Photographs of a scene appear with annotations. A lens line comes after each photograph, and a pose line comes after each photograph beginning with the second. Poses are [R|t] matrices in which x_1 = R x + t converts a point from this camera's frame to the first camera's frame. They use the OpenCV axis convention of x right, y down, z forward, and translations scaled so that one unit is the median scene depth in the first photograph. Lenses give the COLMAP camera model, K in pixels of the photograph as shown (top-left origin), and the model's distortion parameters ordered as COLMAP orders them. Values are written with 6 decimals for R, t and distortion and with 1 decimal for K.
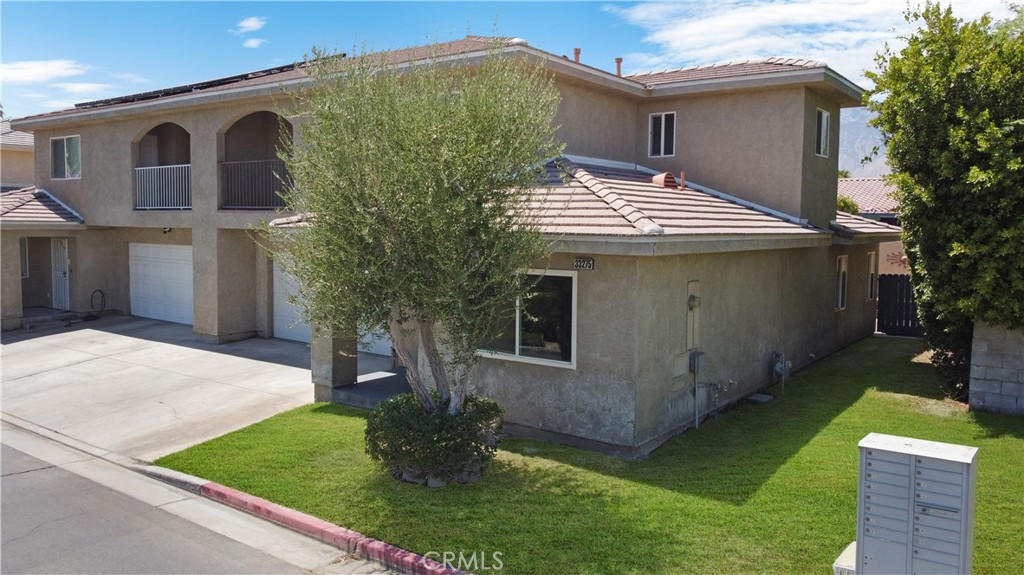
lens RADIAL K [[771.9, 0, 512.0], [0, 771.9, 287.5], [0, 0, 1]] dist [-0.002174, -0.002415]
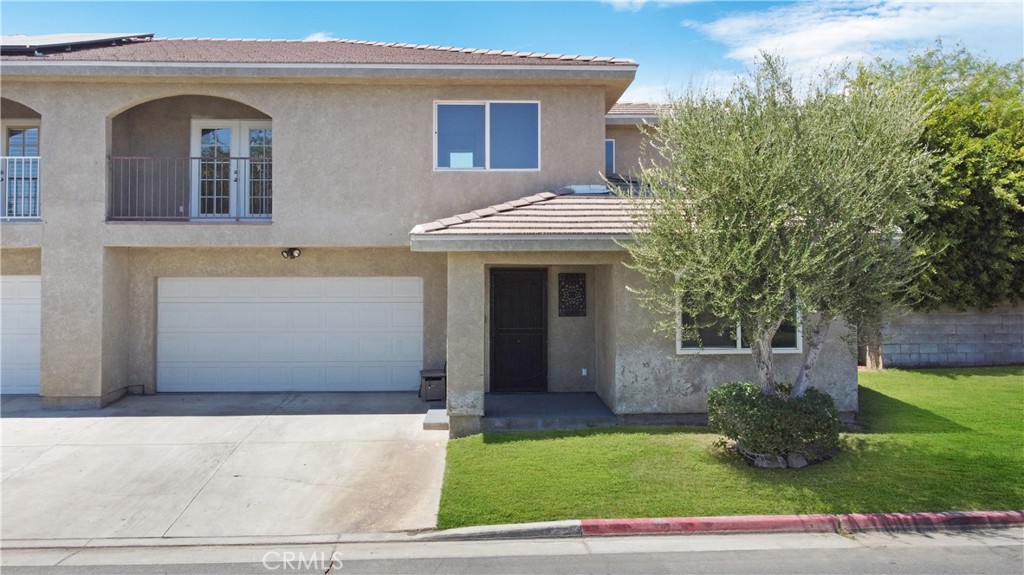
lens RADIAL K [[797.0, 0, 513.6], [0, 797.0, 263.5], [0, 0, 1]] dist [-0.003096, -0.000524]
pose [[0.782150, -0.014372, 0.622925, -0.920039], [0.065025, 0.996158, -0.058663, 0.013796], [-0.619688, 0.086389, 0.780079, 0.304377]]
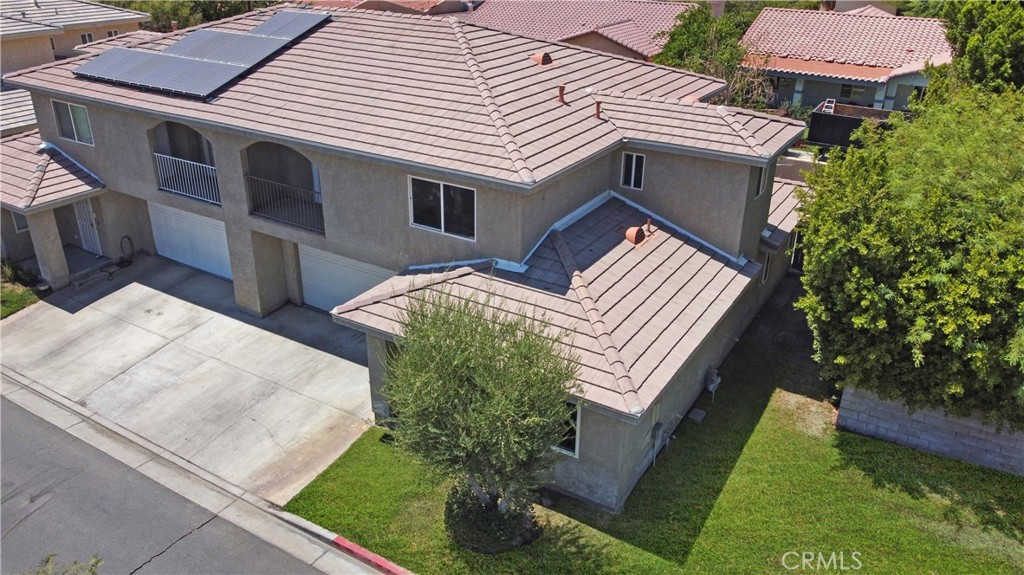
lens RADIAL K [[763.2, 0, 512.0], [0, 763.2, 287.5], [0, 0, 1]] dist [0.001472, -0.005238]
pose [[0.996403, -0.037208, 0.076132, -0.134167], [0.007717, 0.934554, 0.355738, -0.675431], [-0.084386, -0.353871, 0.931480, -0.228514]]
